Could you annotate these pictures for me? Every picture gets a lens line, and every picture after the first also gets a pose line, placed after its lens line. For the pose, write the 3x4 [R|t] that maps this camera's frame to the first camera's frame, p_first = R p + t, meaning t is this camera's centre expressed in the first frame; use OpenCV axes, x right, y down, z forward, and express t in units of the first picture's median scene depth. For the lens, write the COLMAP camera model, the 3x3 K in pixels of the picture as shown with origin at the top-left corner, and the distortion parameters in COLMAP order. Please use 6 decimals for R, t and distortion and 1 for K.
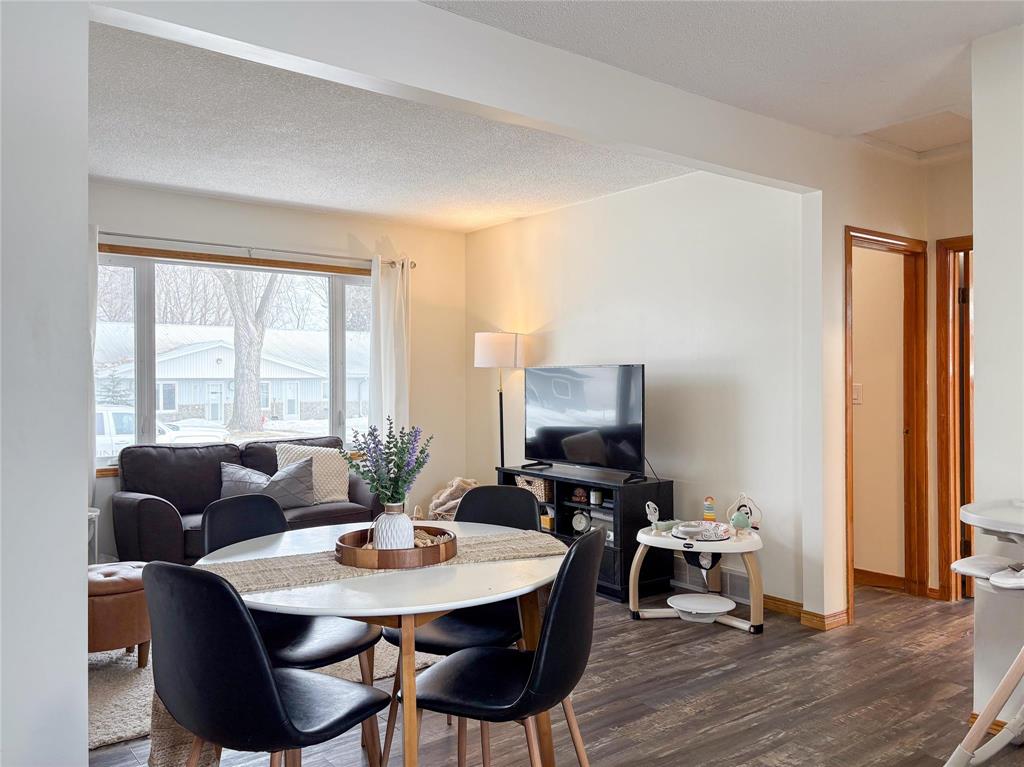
lens RADIAL K [[787.3, 0, 512.0], [0, 787.3, 383.5], [0, 0, 1]] dist [0.023587, -0.004433]
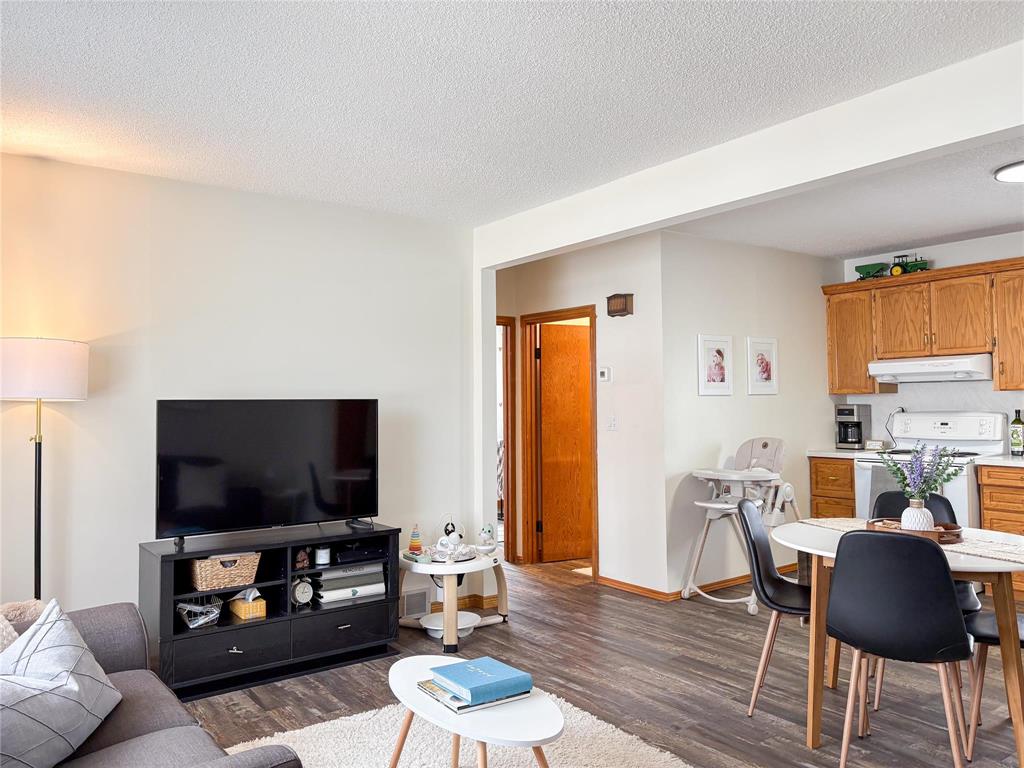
lens RADIAL K [[787.3, 0, 512.0], [0, 787.3, 384.0], [0, 0, 1]] dist [0.023587, -0.004433]
pose [[0.034597, 0.022248, 0.999154, -0.956469], [0.020893, 0.999518, -0.022979, -0.019326], [-0.999183, 0.021671, 0.034115, 0.999047]]
